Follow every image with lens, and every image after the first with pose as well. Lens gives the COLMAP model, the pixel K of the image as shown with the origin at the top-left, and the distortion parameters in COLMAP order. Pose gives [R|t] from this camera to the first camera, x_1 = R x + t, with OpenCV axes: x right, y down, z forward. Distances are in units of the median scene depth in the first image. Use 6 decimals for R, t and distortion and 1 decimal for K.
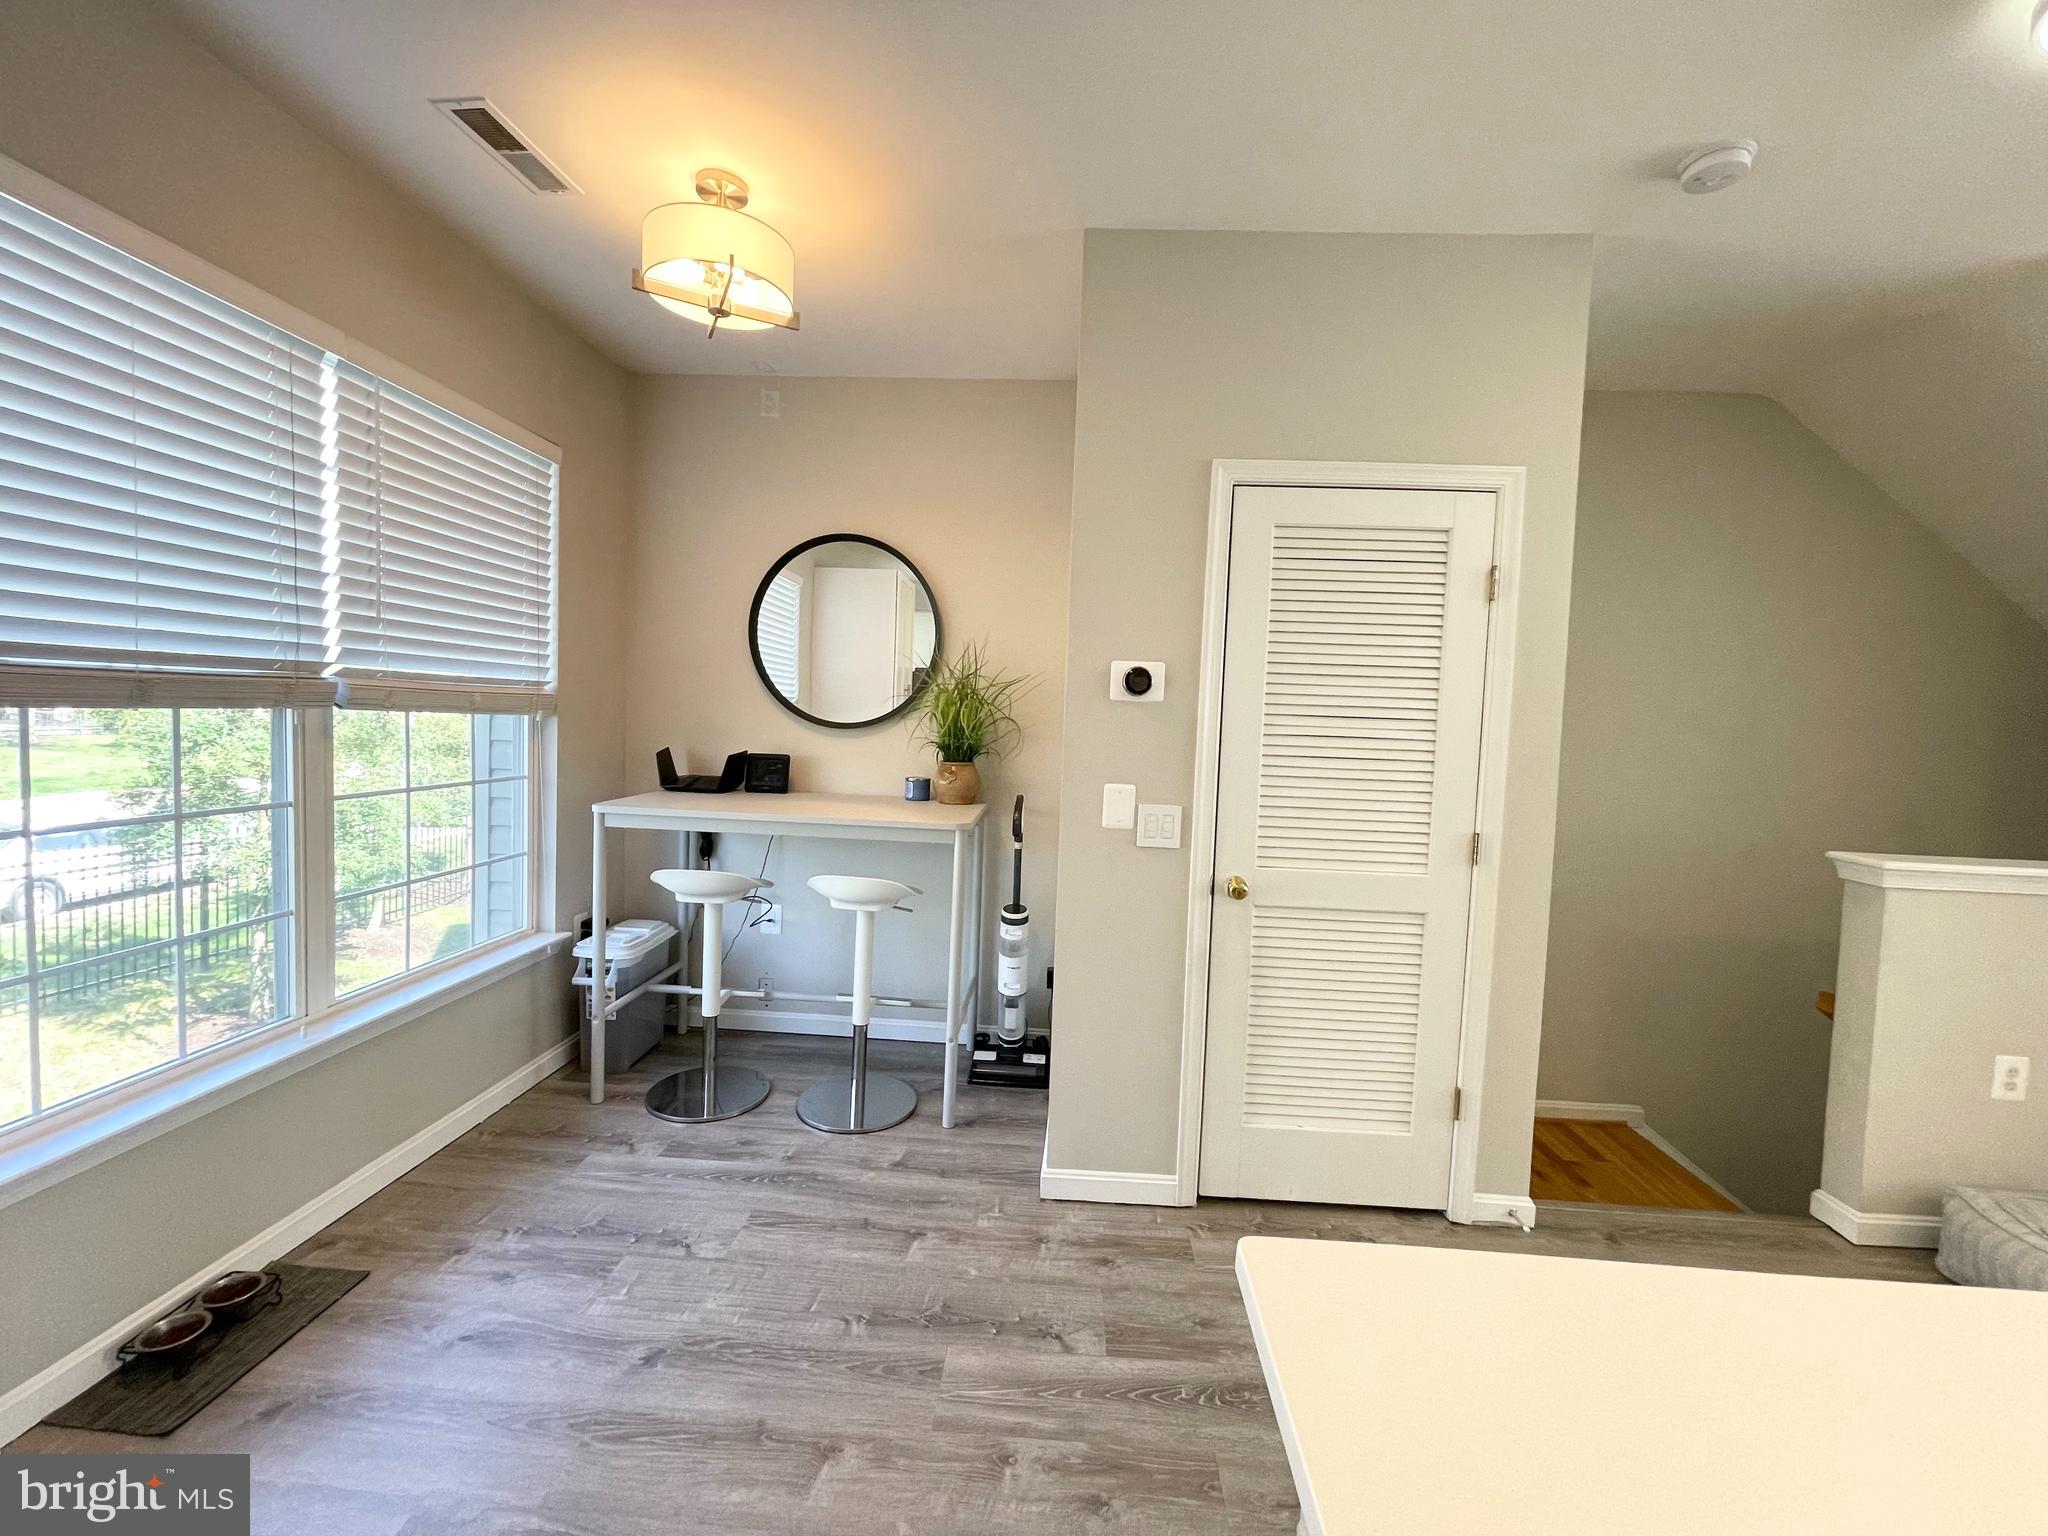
lens RADIAL K [[822.8, 0, 1027.7], [0, 822.8, 761.9], [0, 0, 1]] dist [-0.004078, 0.000591]
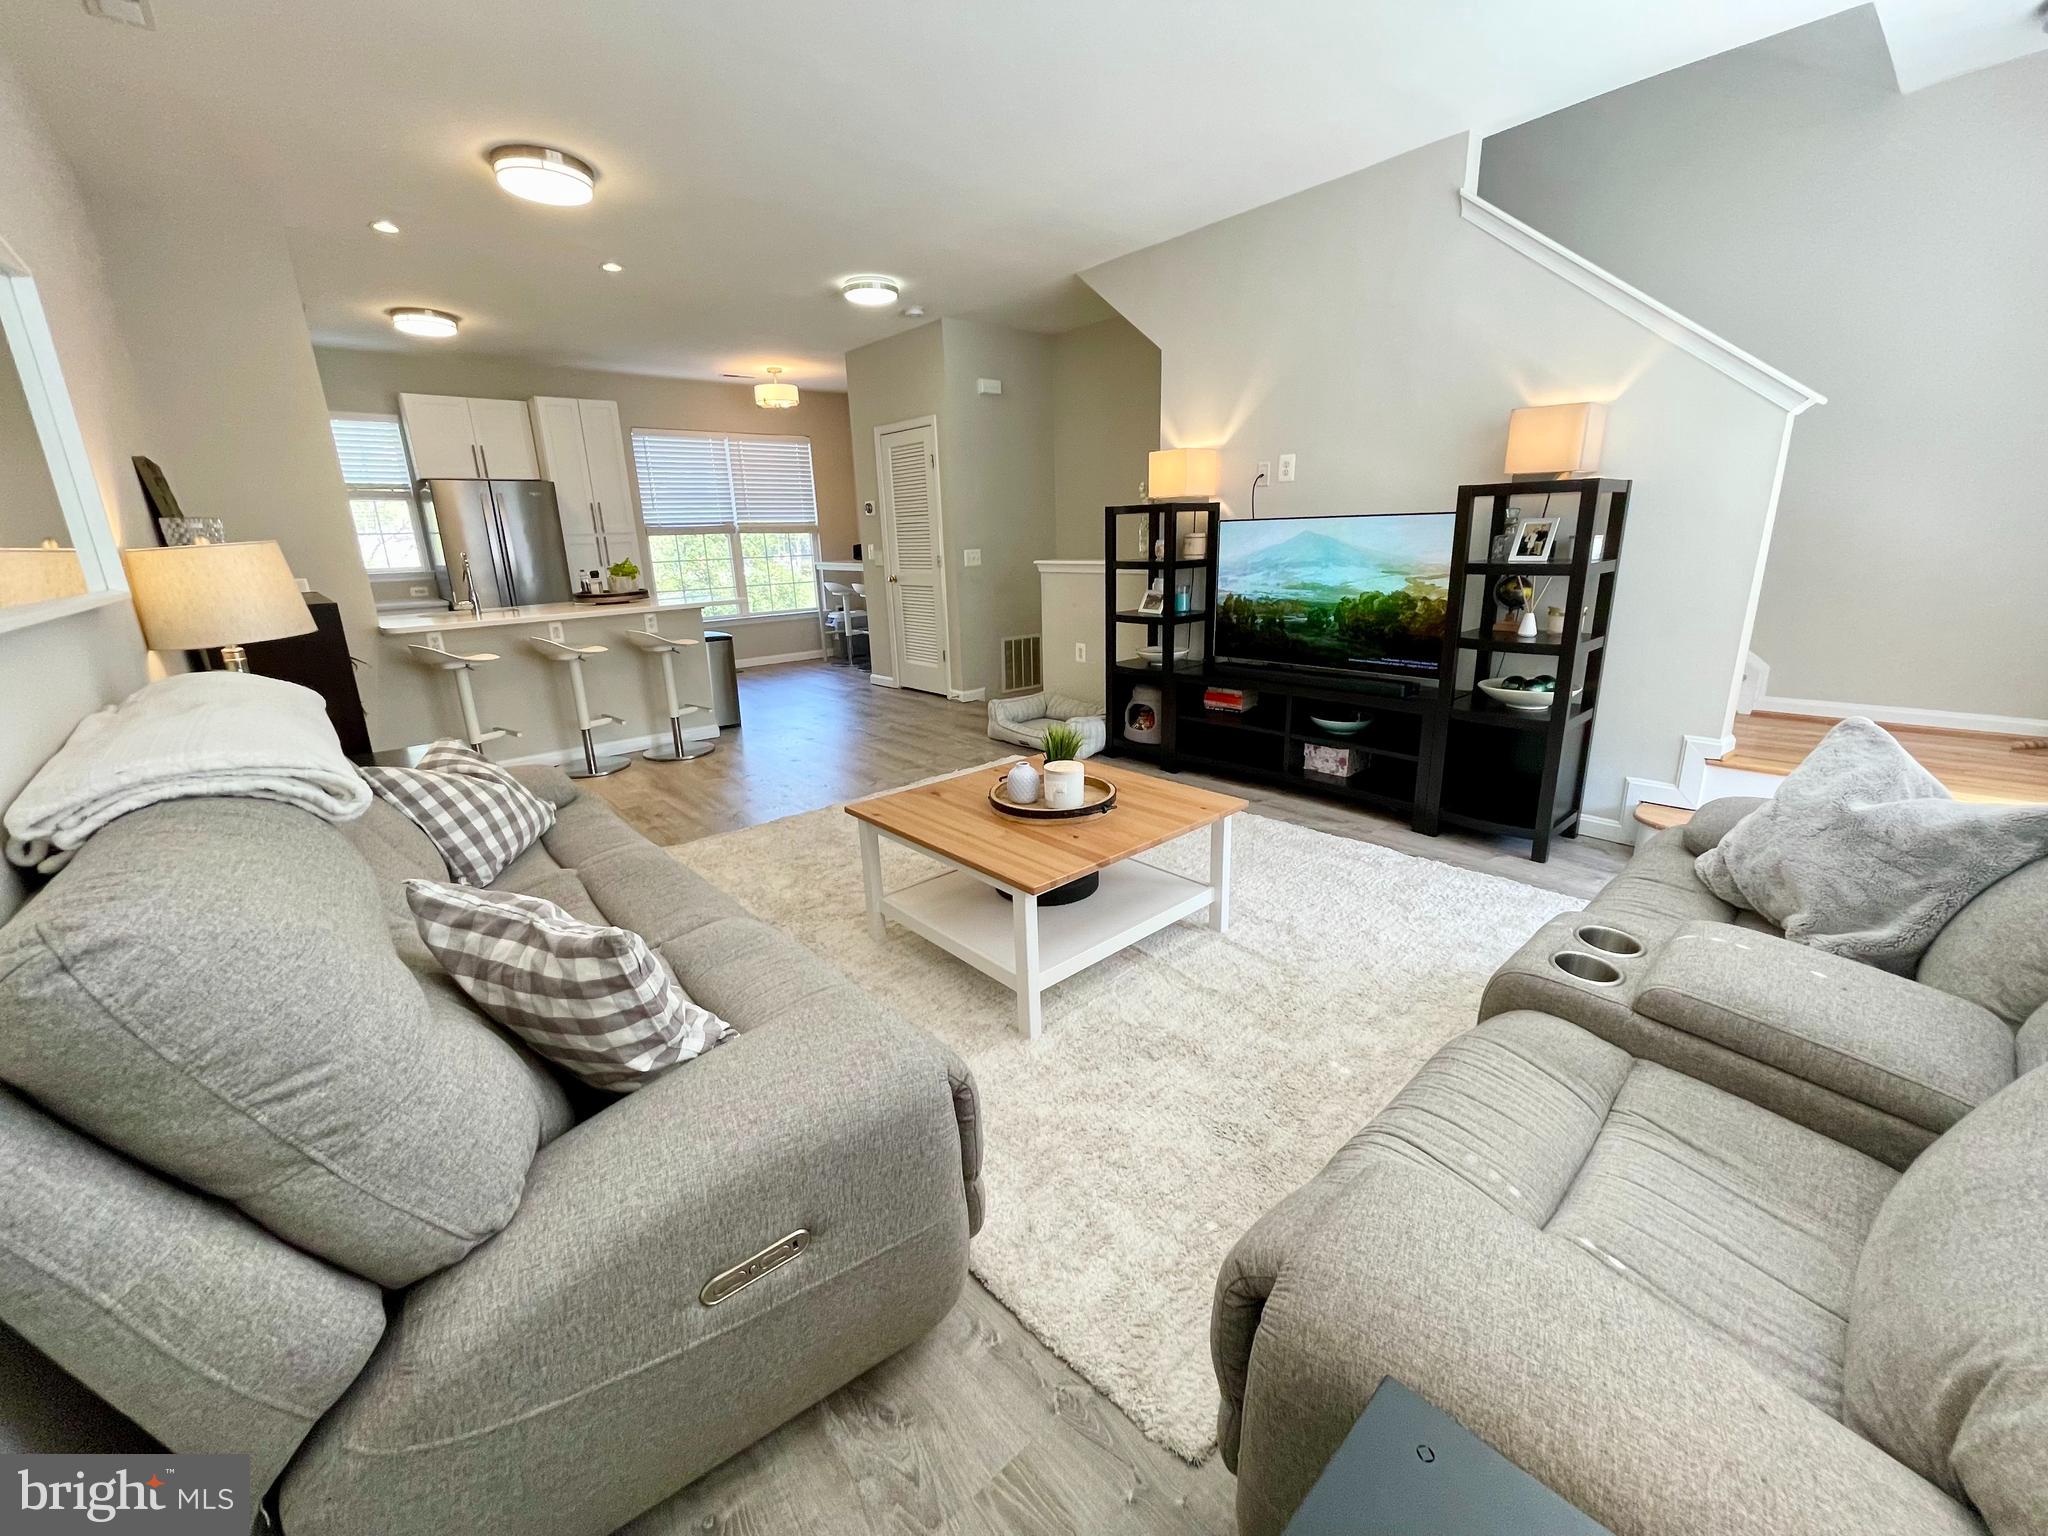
lens RADIAL K [[817.3, 0, 1024.0], [0, 817.3, 768.0], [0, 0, 1]] dist [-0.001610, -0.000081]
pose [[0.694808, 0.140370, -0.705364, 2.293222], [0.017725, 0.977128, 0.211912, 0.170912], [0.718977, -0.159741, 0.676428, -0.630995]]
